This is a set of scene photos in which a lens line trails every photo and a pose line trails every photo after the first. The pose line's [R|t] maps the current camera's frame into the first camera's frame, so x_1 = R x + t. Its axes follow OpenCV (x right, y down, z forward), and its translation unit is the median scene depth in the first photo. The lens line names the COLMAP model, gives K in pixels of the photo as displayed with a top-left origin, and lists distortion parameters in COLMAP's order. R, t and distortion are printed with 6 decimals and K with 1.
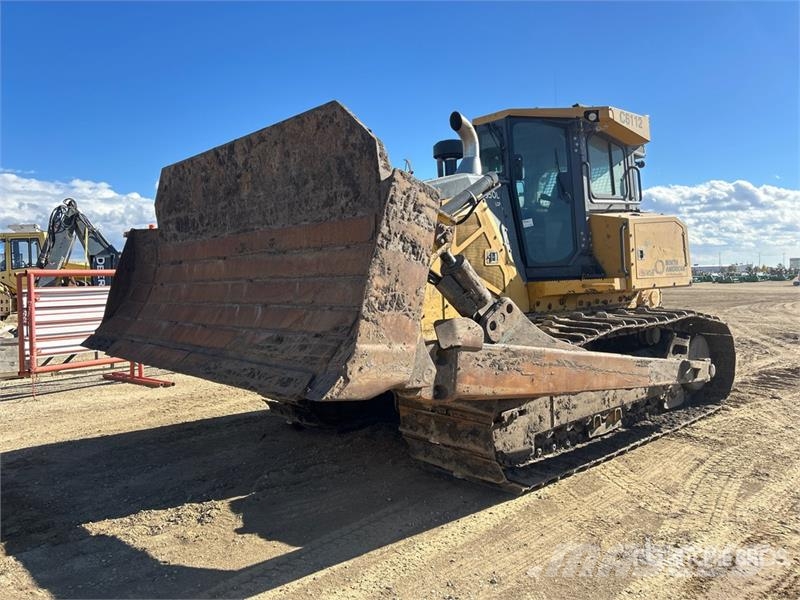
lens RADIAL K [[603.8, 0, 400.3], [0, 603.8, 295.8], [0, 0, 1]] dist [0.072143, -0.117097]
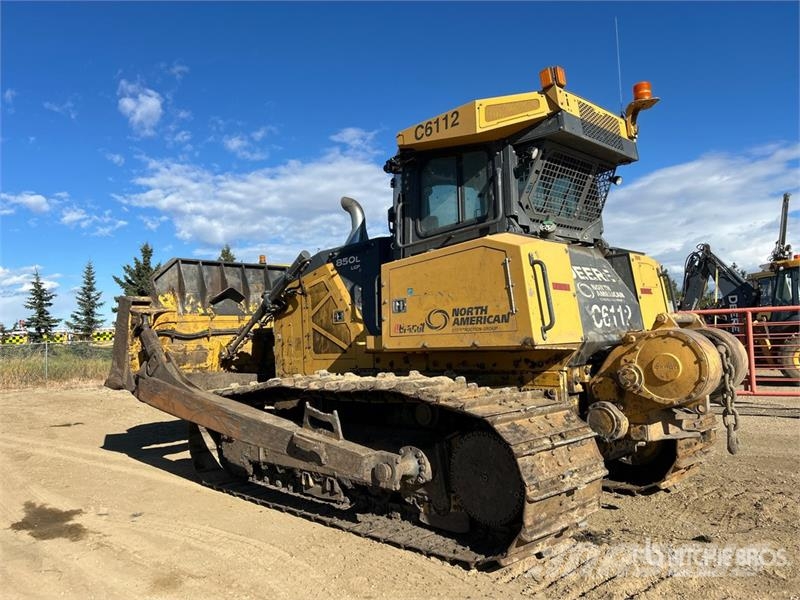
lens RADIAL K [[594.8, 0, 393.7], [0, 594.8, 303.6], [0, 0, 1]] dist [0.079297, -0.102922]
pose [[0.045600, -0.033880, -0.998385, 1.542942], [0.001884, 0.999426, -0.033829, -0.059764], [0.998958, -0.000338, 0.045638, 1.267586]]
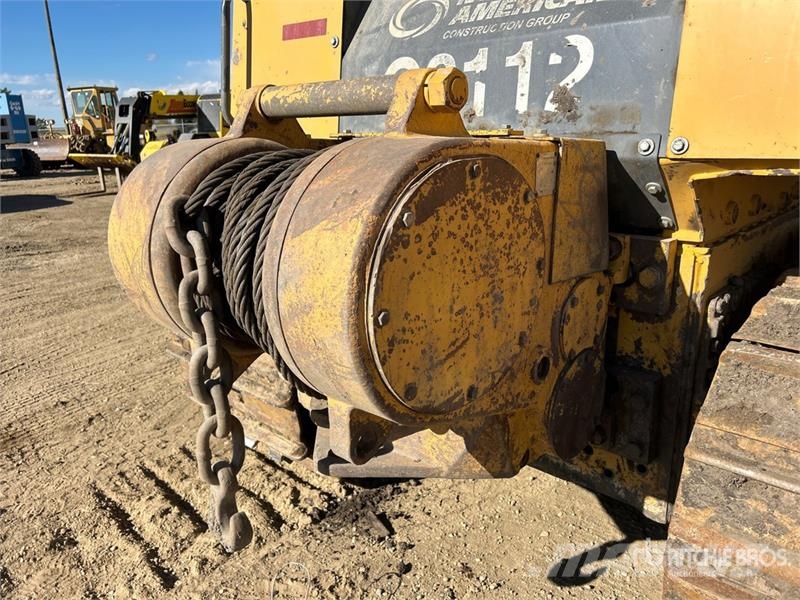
lens RADIAL K [[614.7, 0, 400.0], [0, 614.7, 300.0], [0, 0, 1]] dist [0.002874, 0.002696]
pose [[-0.994840, 0.074178, -0.069218, 0.630713], [0.048942, 0.948482, 0.313027, -0.066930], [0.088871, 0.308024, -0.947219, 2.035612]]
